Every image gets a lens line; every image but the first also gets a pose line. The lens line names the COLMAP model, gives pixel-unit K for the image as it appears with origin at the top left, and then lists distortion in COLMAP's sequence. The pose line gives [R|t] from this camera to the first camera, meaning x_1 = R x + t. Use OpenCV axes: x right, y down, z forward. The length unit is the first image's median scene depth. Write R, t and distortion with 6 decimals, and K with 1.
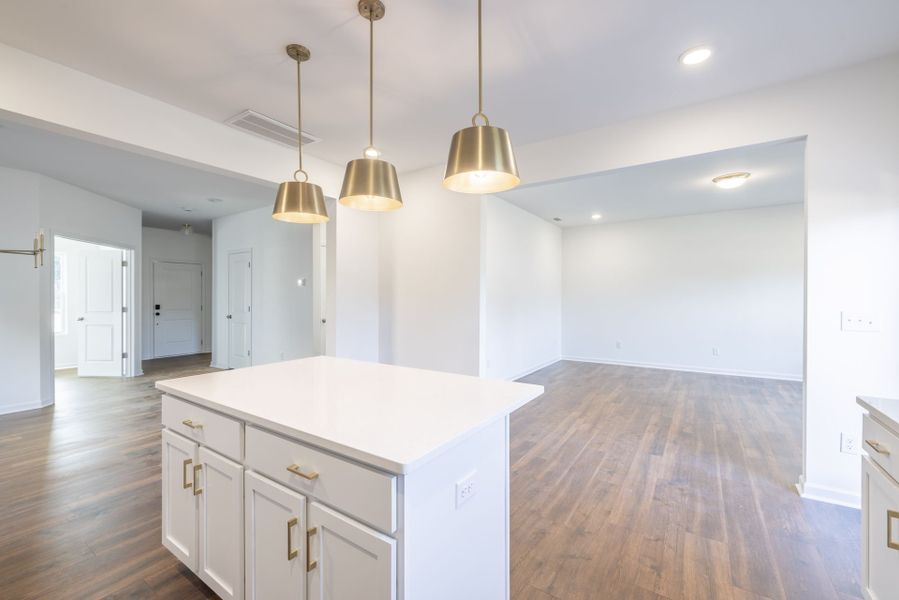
lens RADIAL K [[375.3, 0, 448.2], [0, 375.3, 298.4], [0, 0, 1]] dist [0.000765, -0.000825]
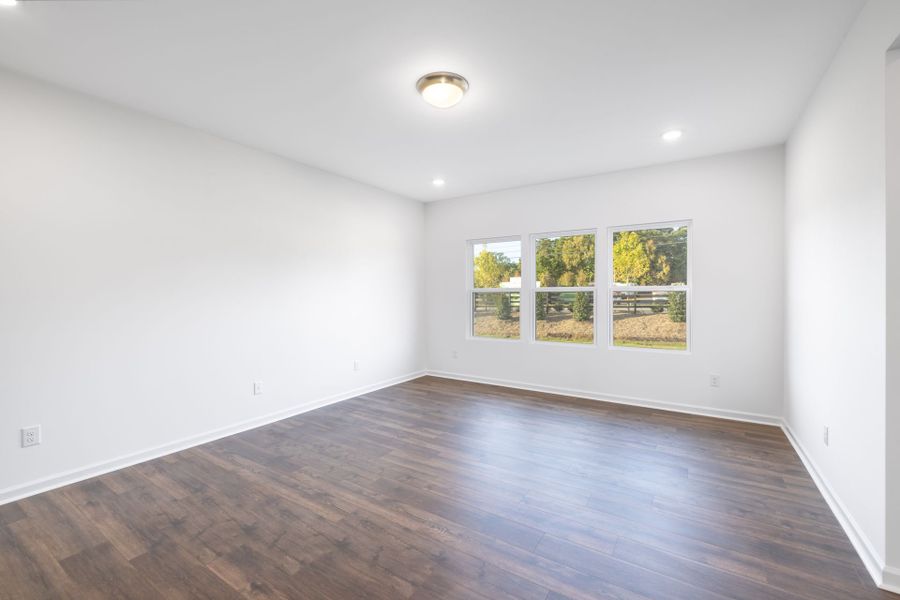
lens RADIAL K [[375.8, 0, 451.5], [0, 375.8, 297.8], [0, 0, 1]] dist [0.000765, -0.000825]
pose [[-0.012988, -0.009550, 0.999870, 0.226746], [0.009140, 0.999911, 0.009669, -0.007323], [-0.999874, 0.009264, -0.012900, 1.317947]]
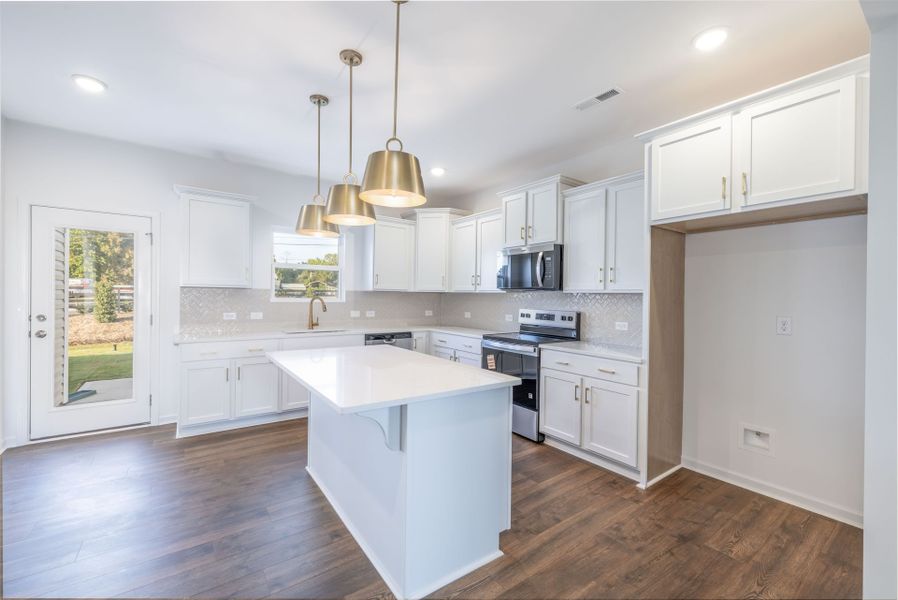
lens RADIAL K [[374.9, 0, 444.1], [0, 374.9, 298.7], [0, 0, 1]] dist [0.000765, -0.000825]
pose [[-0.934844, -0.015543, 0.354720, -0.493435], [-0.012761, 0.999867, 0.010179, -0.010521], [-0.354831, 0.004989, -0.934917, 1.101580]]
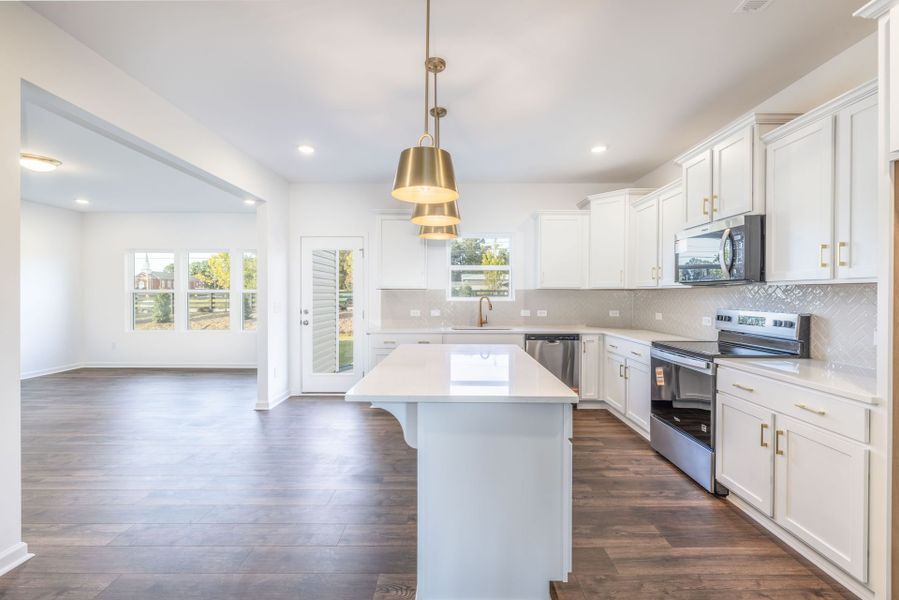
lens RADIAL K [[375.3, 0, 449.6], [0, 375.3, 297.1], [0, 0, 1]] dist [0.000765, -0.000825]
pose [[-0.550788, -0.006328, 0.834621, -0.690901], [0.002056, 0.999958, 0.008938, -0.006408], [-0.834643, 0.006639, -0.550752, 0.900929]]
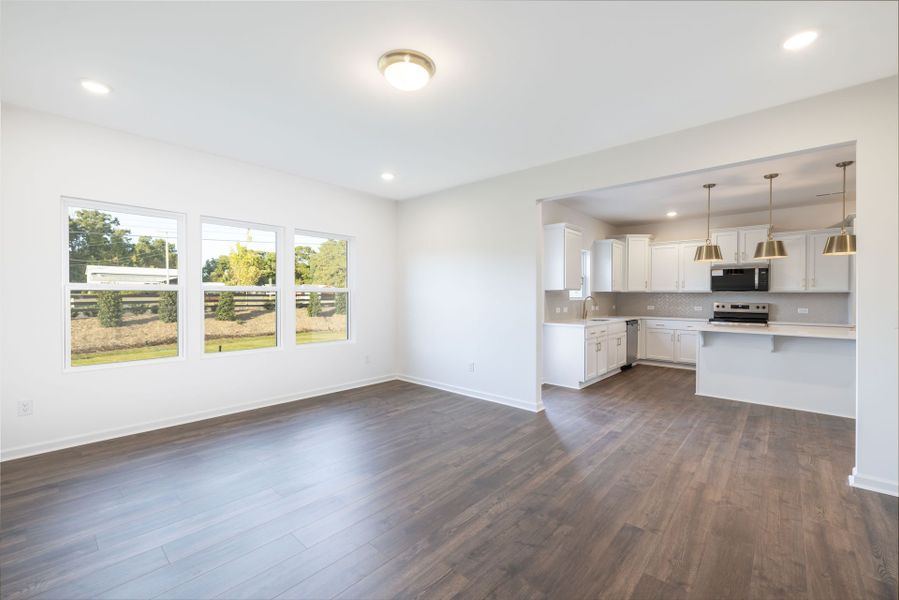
lens RADIAL K [[375.3, 0, 444.8], [0, 375.3, 297.8], [0, 0, 1]] dist [0.000765, -0.000825]
pose [[-0.989414, -0.005373, 0.145020, 0.825657], [-0.003773, 0.999929, 0.011304, -0.008487], [-0.145070, 0.010637, -0.989364, 2.011303]]
